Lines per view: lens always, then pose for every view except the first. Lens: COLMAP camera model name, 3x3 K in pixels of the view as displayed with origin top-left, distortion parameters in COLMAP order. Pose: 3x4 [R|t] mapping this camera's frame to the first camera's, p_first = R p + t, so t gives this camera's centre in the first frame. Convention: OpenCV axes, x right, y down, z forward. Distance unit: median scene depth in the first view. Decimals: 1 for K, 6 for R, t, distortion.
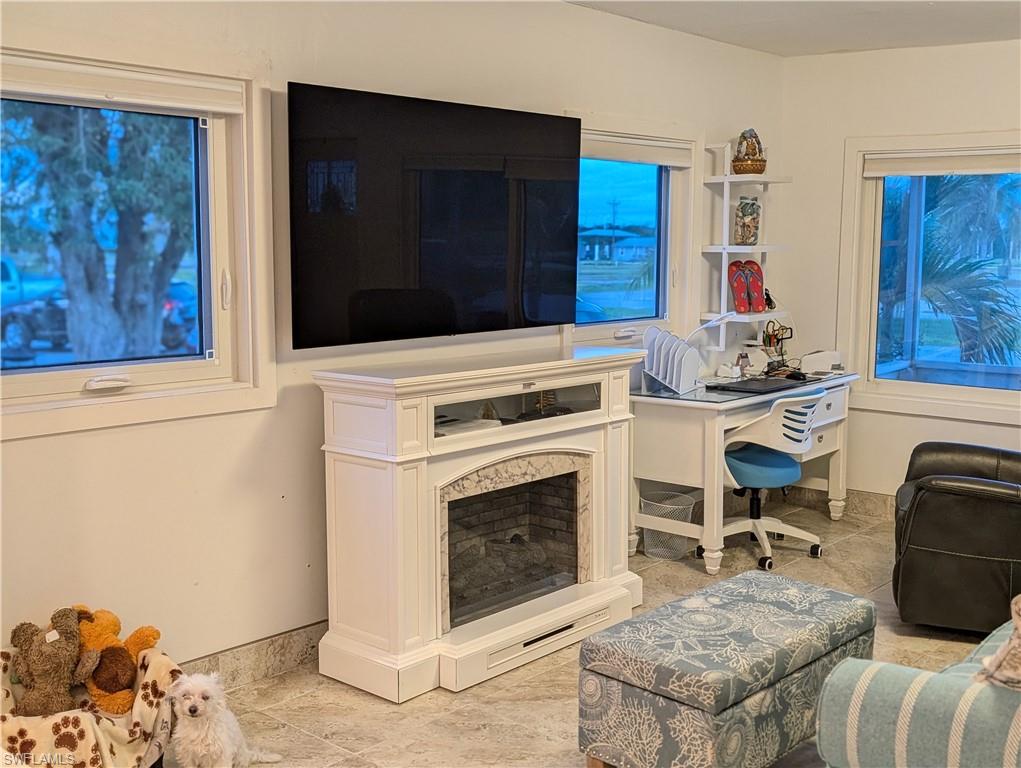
lens RADIAL K [[1107.4, 0, 510.5], [0, 1107.4, 384.0], [0, 0, 1]] dist [0.022455, -0.117222]
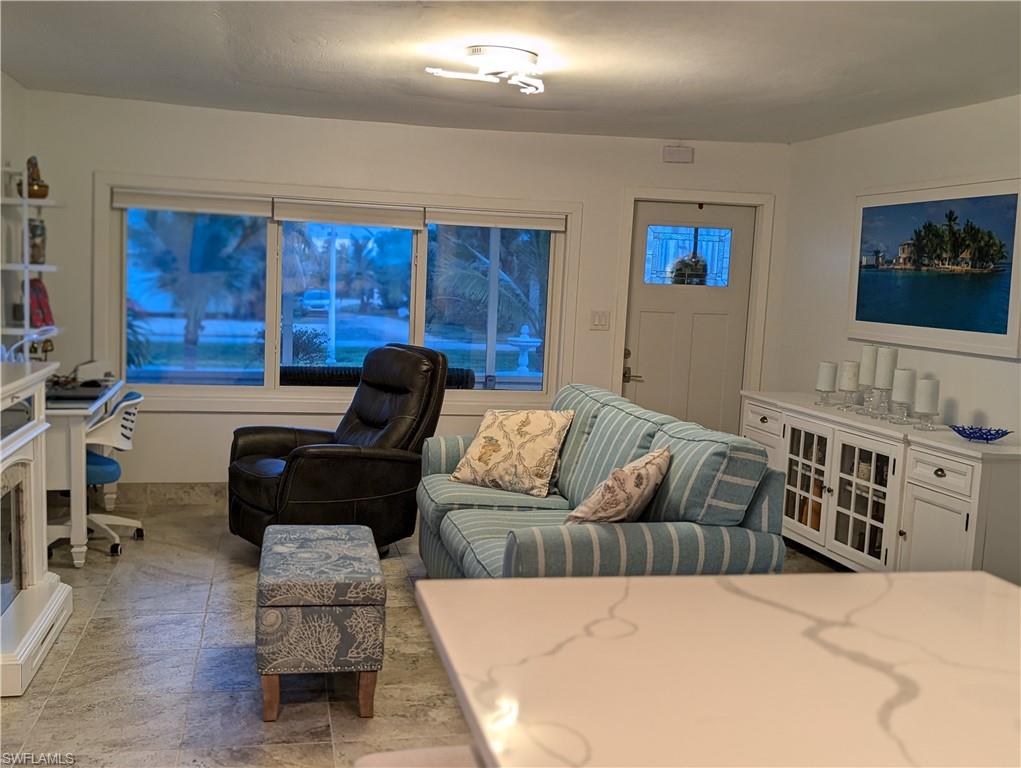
lens RADIAL K [[1107.4, 0, 510.5], [0, 1107.4, 384.0], [0, 0, 1]] dist [0.022455, -0.117222]
pose [[0.609321, -0.065585, 0.790206, -0.739216], [0.073036, 0.996979, 0.026429, -0.010937], [-0.789553, 0.041609, 0.612271, -0.015878]]
